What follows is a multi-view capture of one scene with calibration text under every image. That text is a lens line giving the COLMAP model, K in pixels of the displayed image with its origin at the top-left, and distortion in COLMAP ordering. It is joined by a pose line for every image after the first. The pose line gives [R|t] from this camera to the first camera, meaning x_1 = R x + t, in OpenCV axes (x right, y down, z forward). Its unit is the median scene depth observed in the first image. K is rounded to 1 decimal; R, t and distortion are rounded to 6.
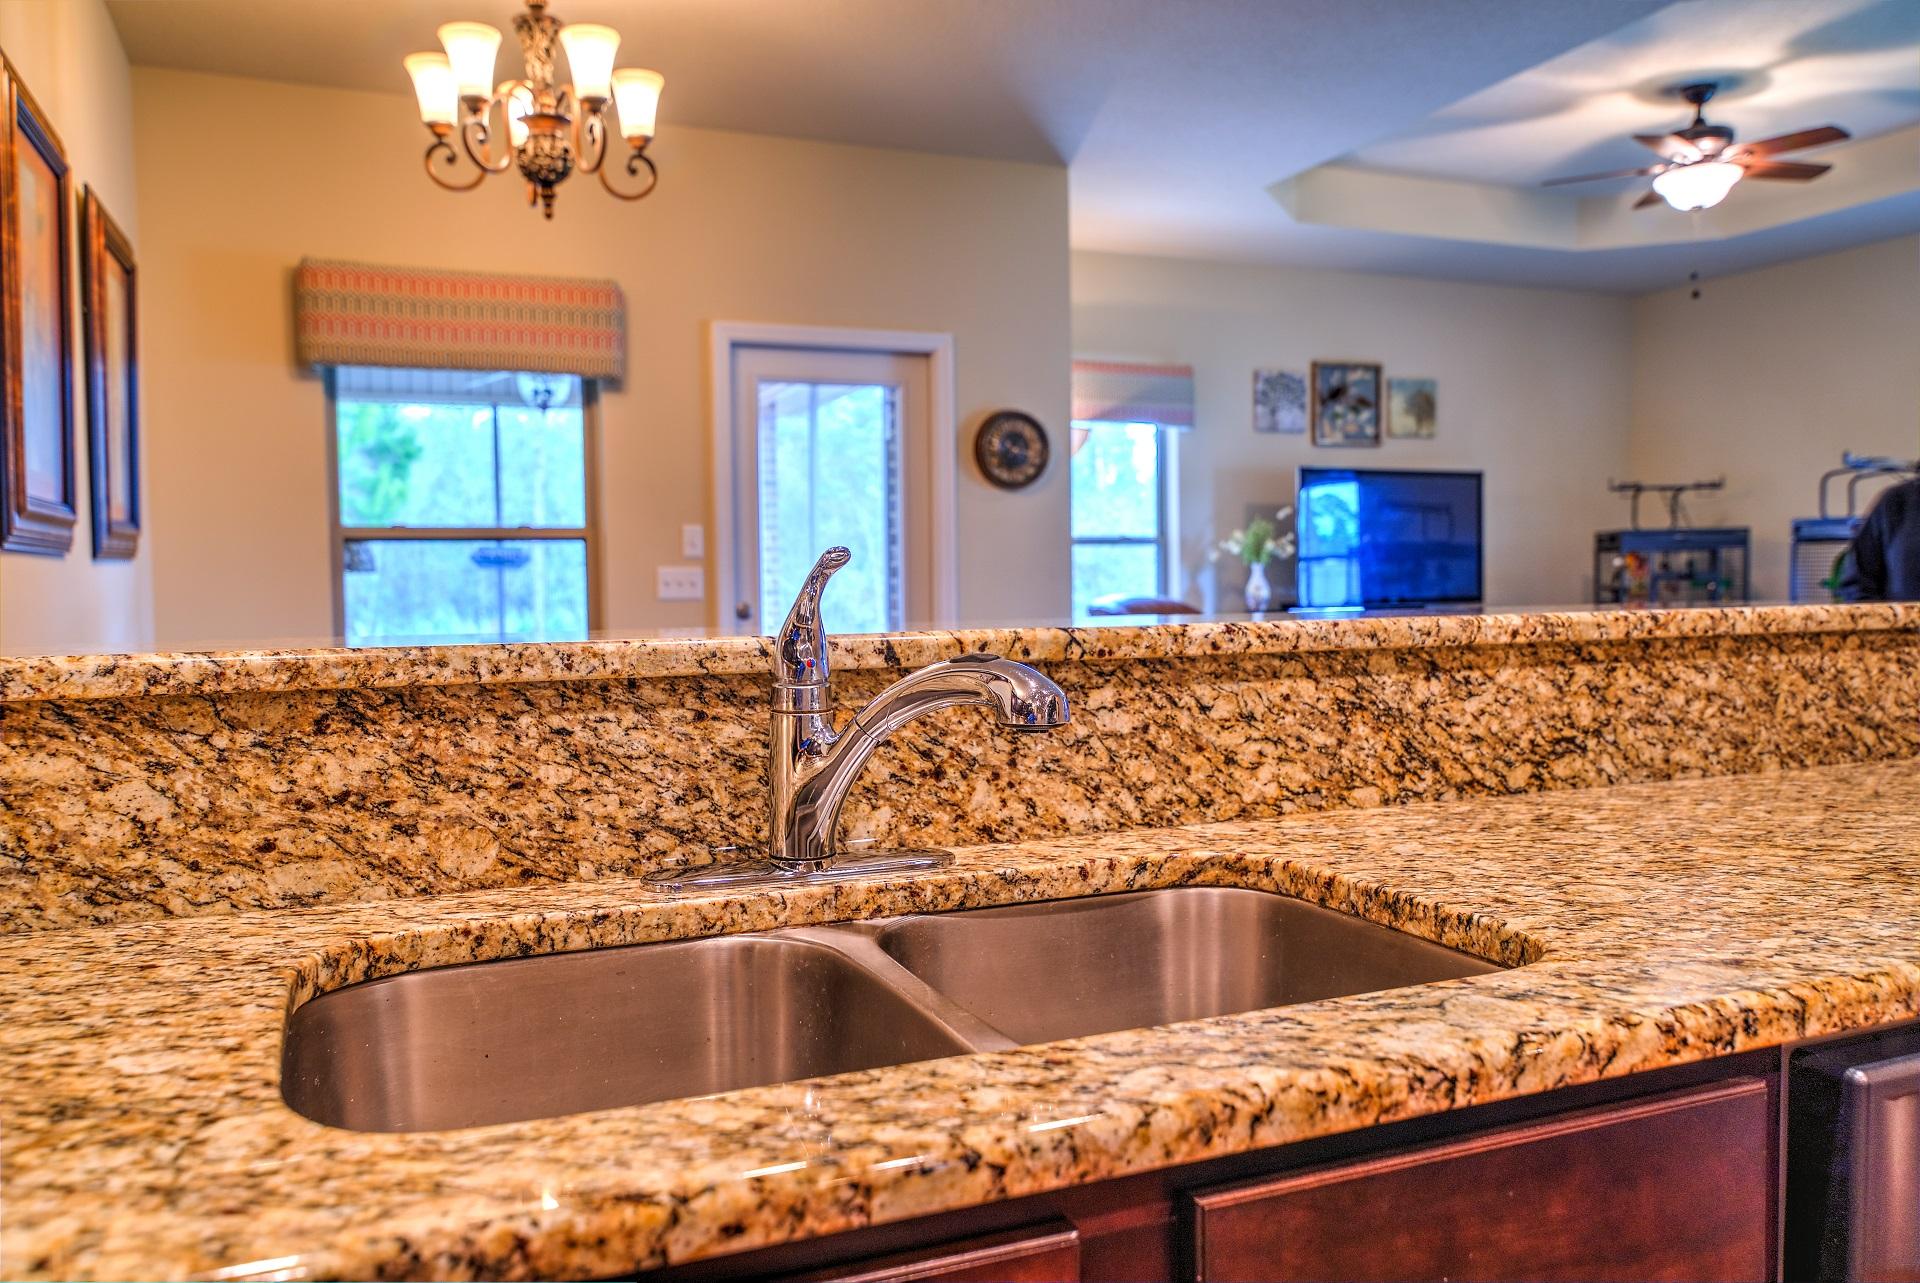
lens RADIAL K [[1451.2, 0, 960.5], [0, 1451.2, 643.7], [0, 0, 1]] dist [-0.002806, 0.006391]
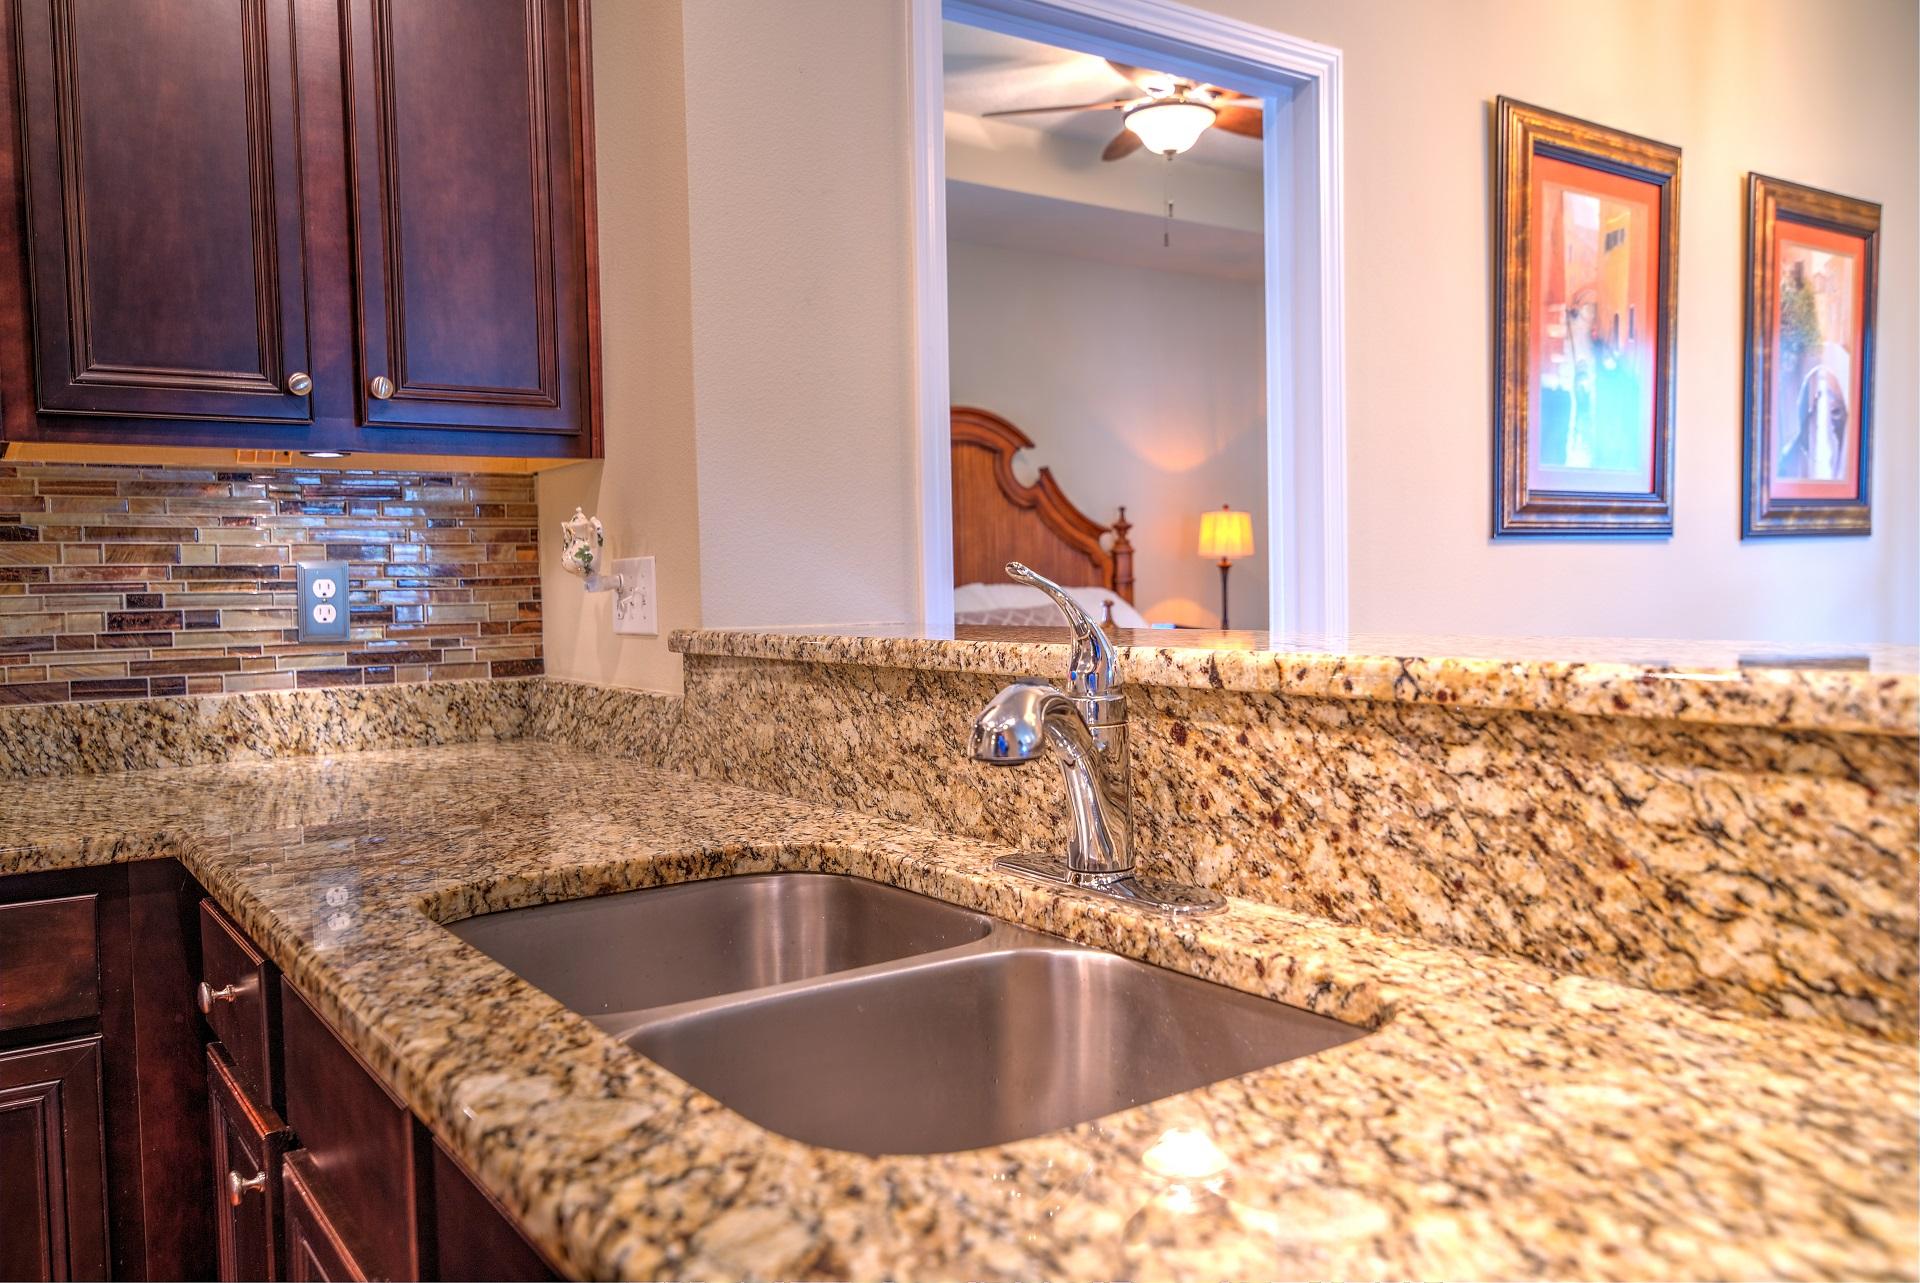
lens RADIAL K [[1451.2, 0, 960.8], [0, 1451.2, 644.6], [0, 0, 1]] dist [-0.002806, 0.006391]
pose [[0.209592, 0.050296, -0.976495, 0.765282], [-0.028119, 0.998573, 0.045398, -0.045793], [0.977385, 0.017943, 0.210707, 0.632936]]
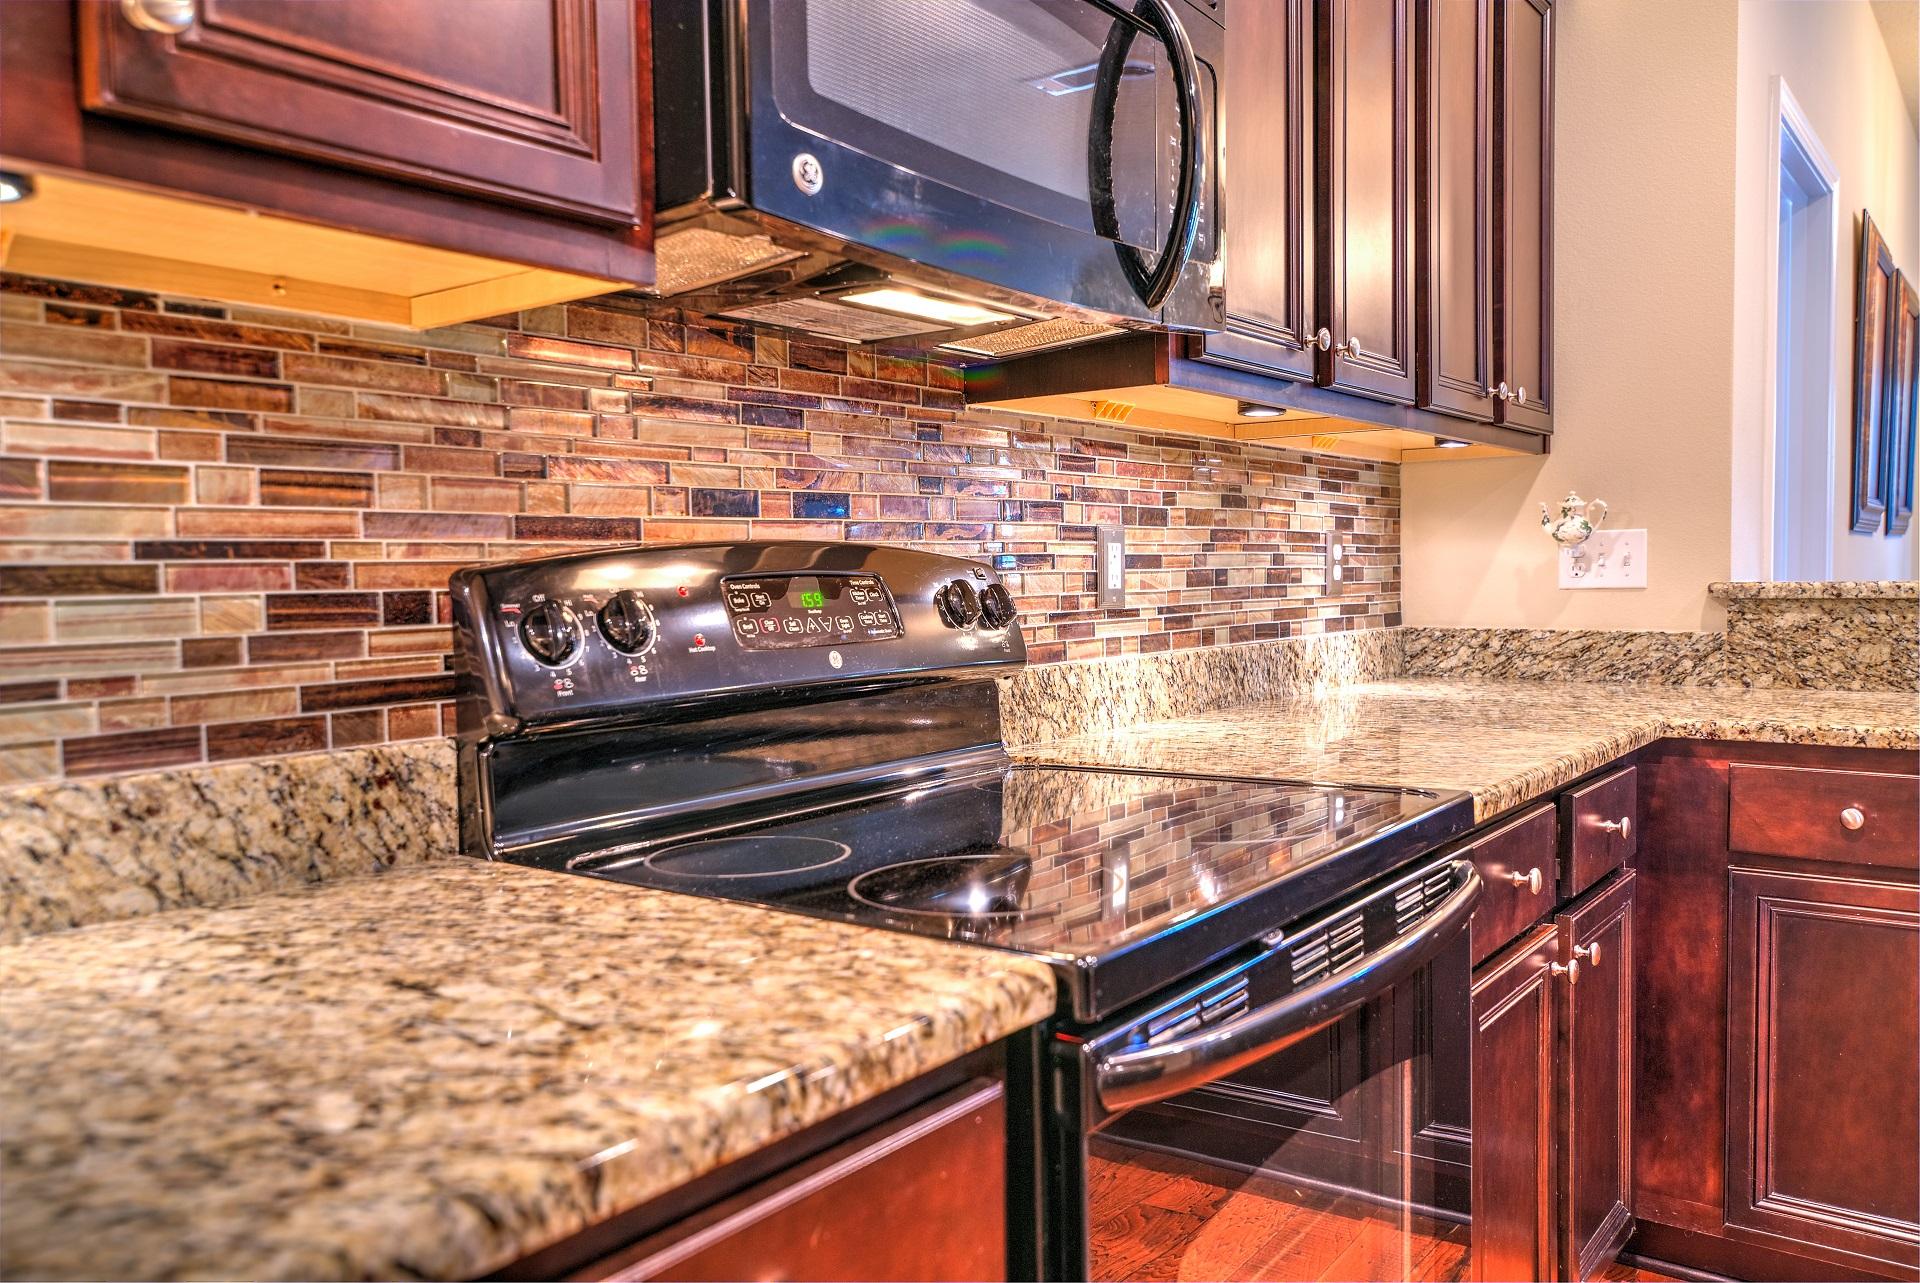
lens RADIAL K [[1451.2, 0, 960.0], [0, 1451.2, 649.5], [0, 0, 1]] dist [-0.002806, 0.006391]
pose [[0.498269, 0.048344, -0.865673, 0.485600], [-0.030779, 0.998801, 0.038063, 0.064111], [0.866476, 0.007679, 0.499160, -1.254490]]
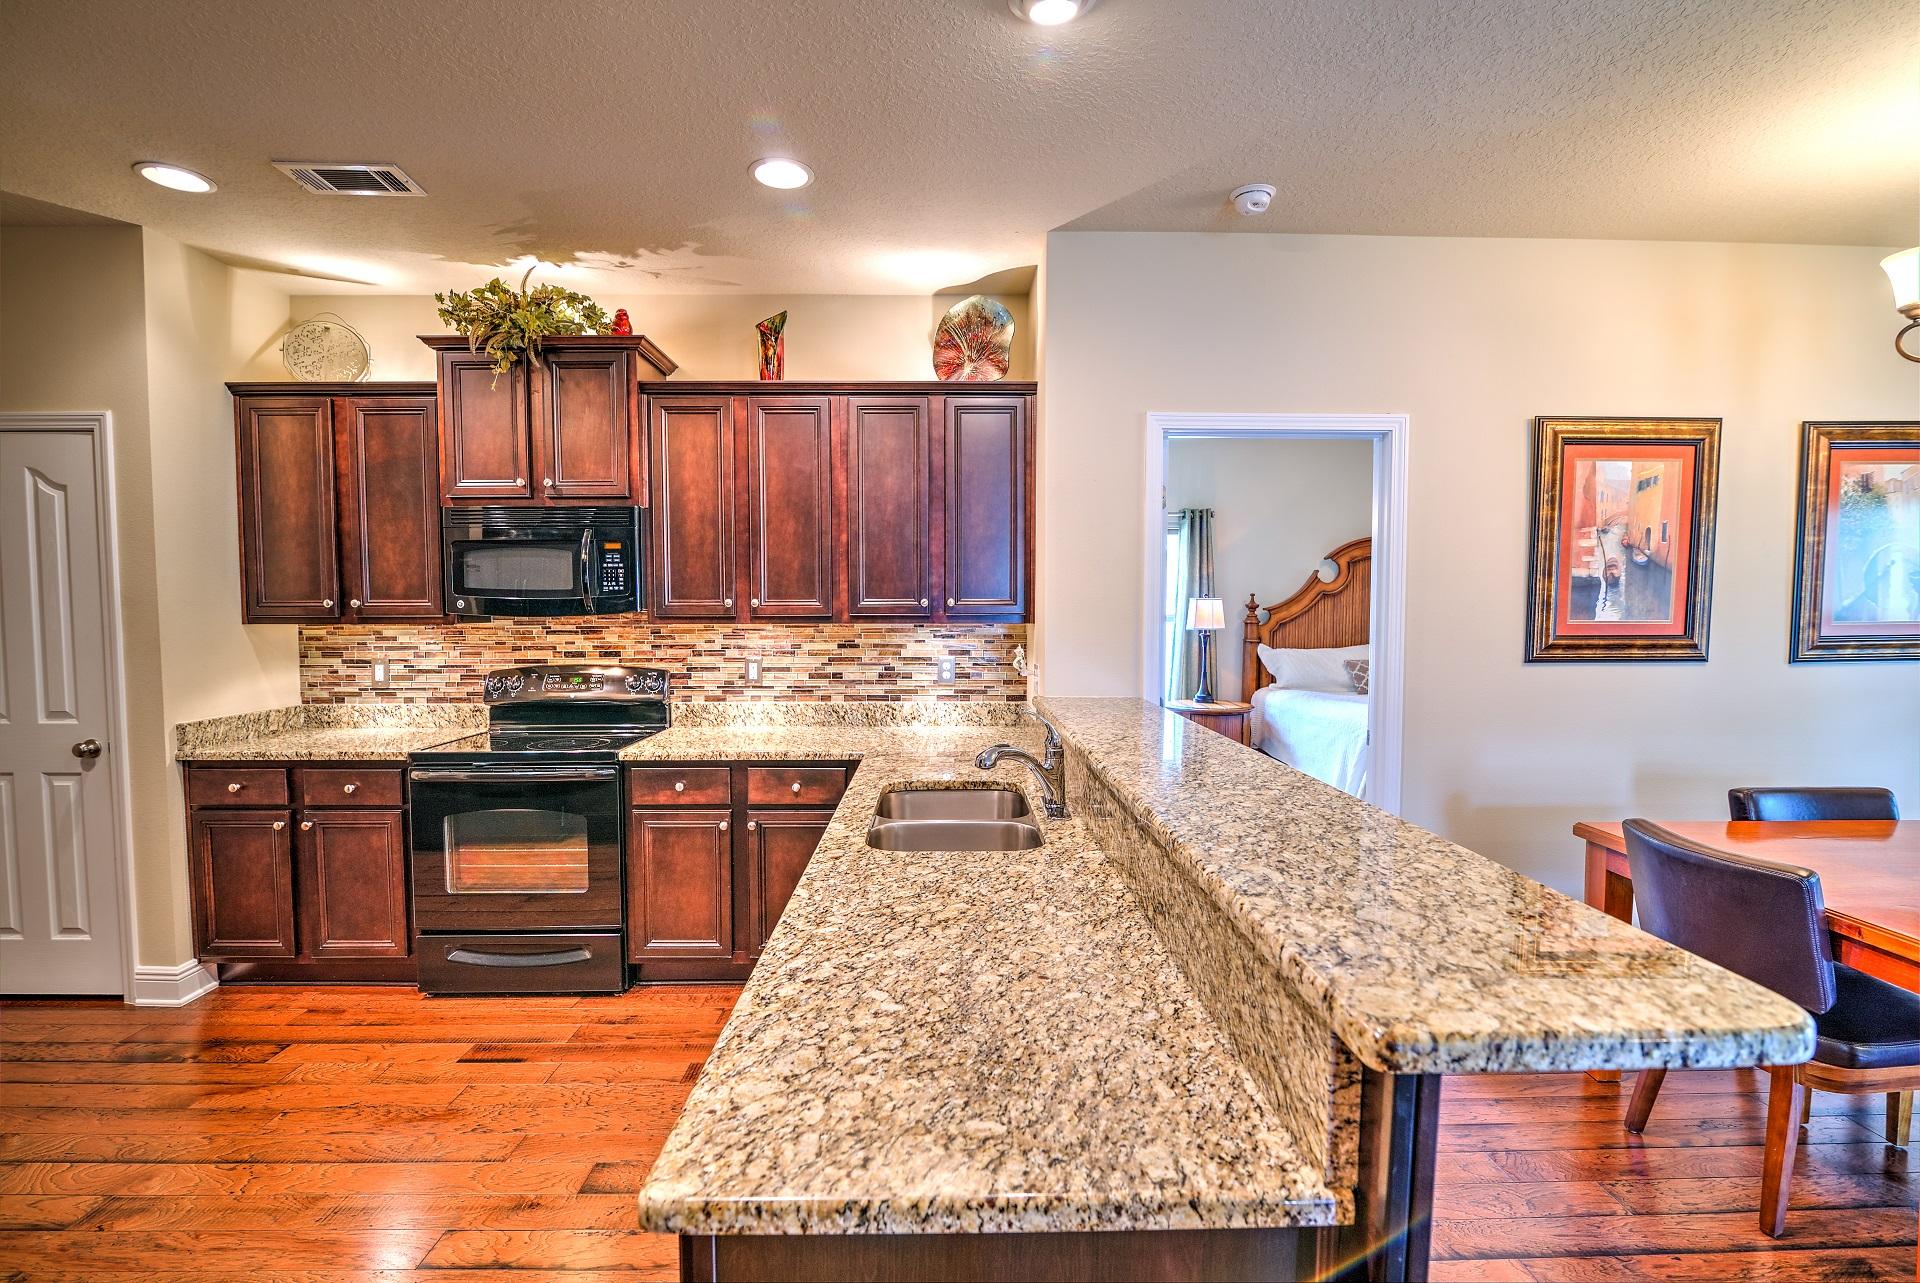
lens RADIAL K [[883.3, 0, 961.5], [0, 883.3, 648.0], [0, 0, 1]] dist [-0.015404, 0.000277]
pose [[-0.372407, 0.058973, -0.926194, 1.563106], [-0.041282, 0.995939, 0.080012, -0.301390], [0.927151, 0.068033, -0.368460, 1.352636]]
